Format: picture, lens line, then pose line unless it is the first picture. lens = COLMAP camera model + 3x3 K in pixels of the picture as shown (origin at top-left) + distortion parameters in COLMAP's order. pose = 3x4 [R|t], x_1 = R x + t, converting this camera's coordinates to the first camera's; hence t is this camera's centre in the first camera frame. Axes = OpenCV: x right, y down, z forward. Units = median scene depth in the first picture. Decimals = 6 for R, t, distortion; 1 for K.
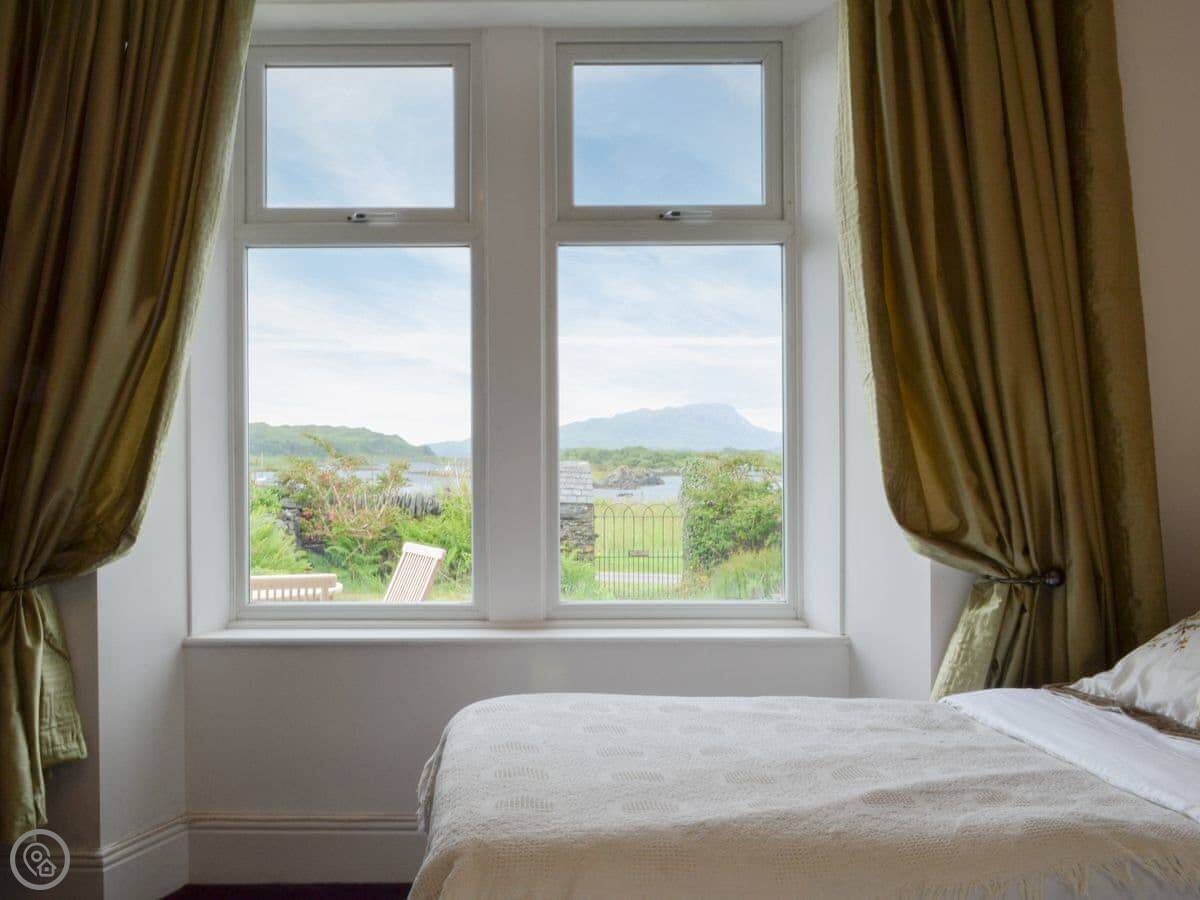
lens RADIAL K [[1129.5, 0, 601.1], [0, 1129.5, 460.8], [0, 0, 1]] dist [0.014882, 0.000000]
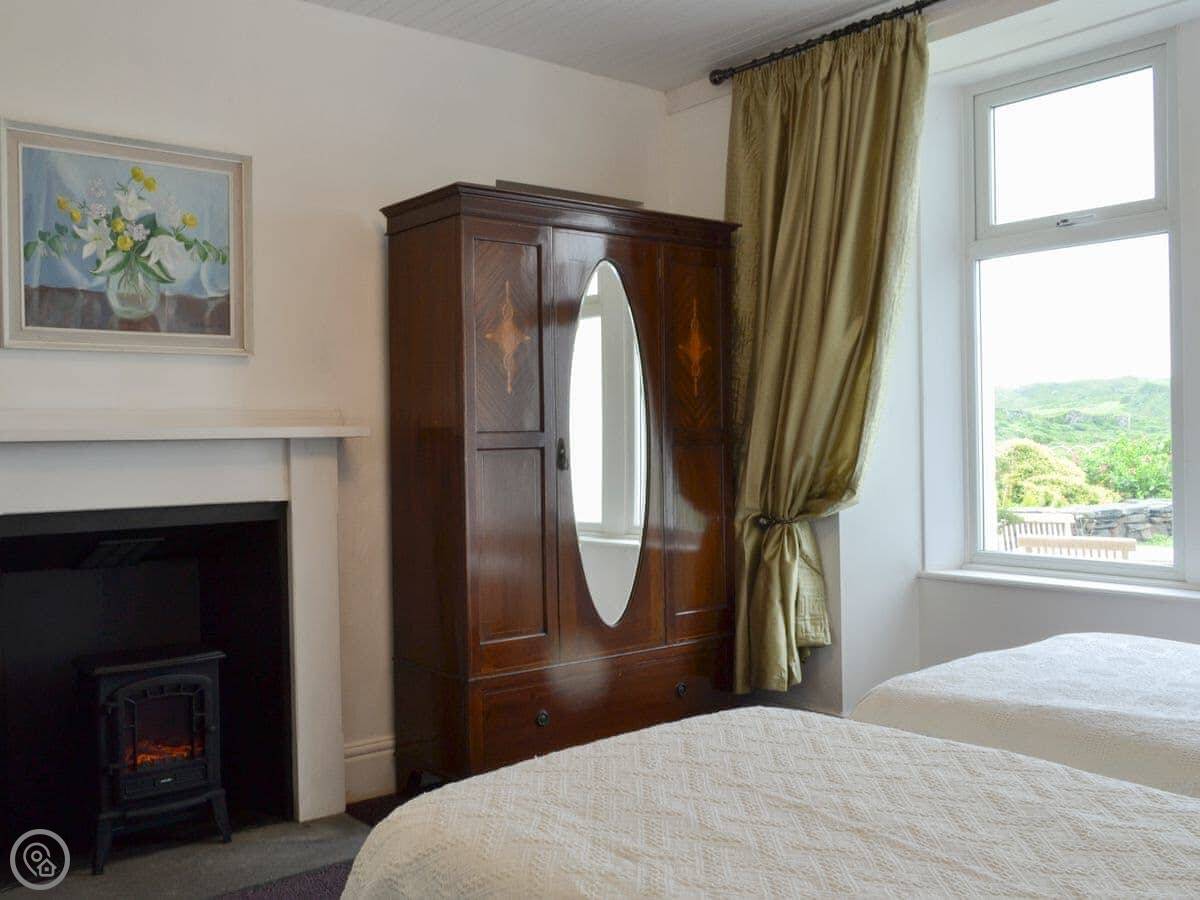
lens RADIAL K [[1129.5, 0, 598.6], [0, 1129.5, 446.3], [0, 0, 1]] dist [0.014882, 0.000000]
pose [[0.649738, -0.000917, -0.760158, 0.350116], [0.010402, 0.999916, 0.007685, -0.000676], [0.760087, -0.012900, 0.649693, -0.110798]]
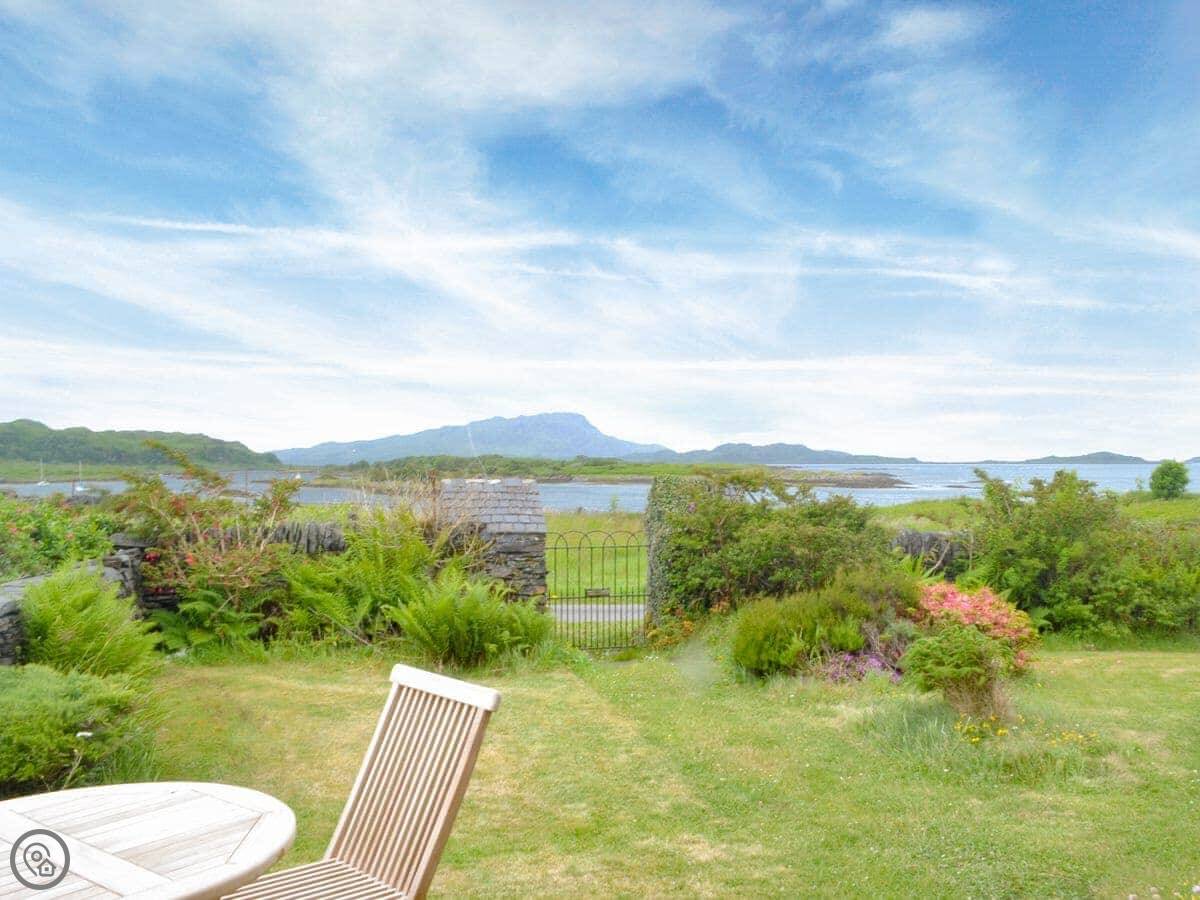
lens RADIAL K [[928.7, 0, 609.4], [0, 928.7, 458.3], [0, 0, 1]] dist [0.001214, 0.006266]
pose [[0.974793, -0.000166, 0.223111, -0.278643], [0.001087, 0.999991, -0.004004, -0.028944], [-0.223108, 0.004146, 0.974785, 0.925658]]
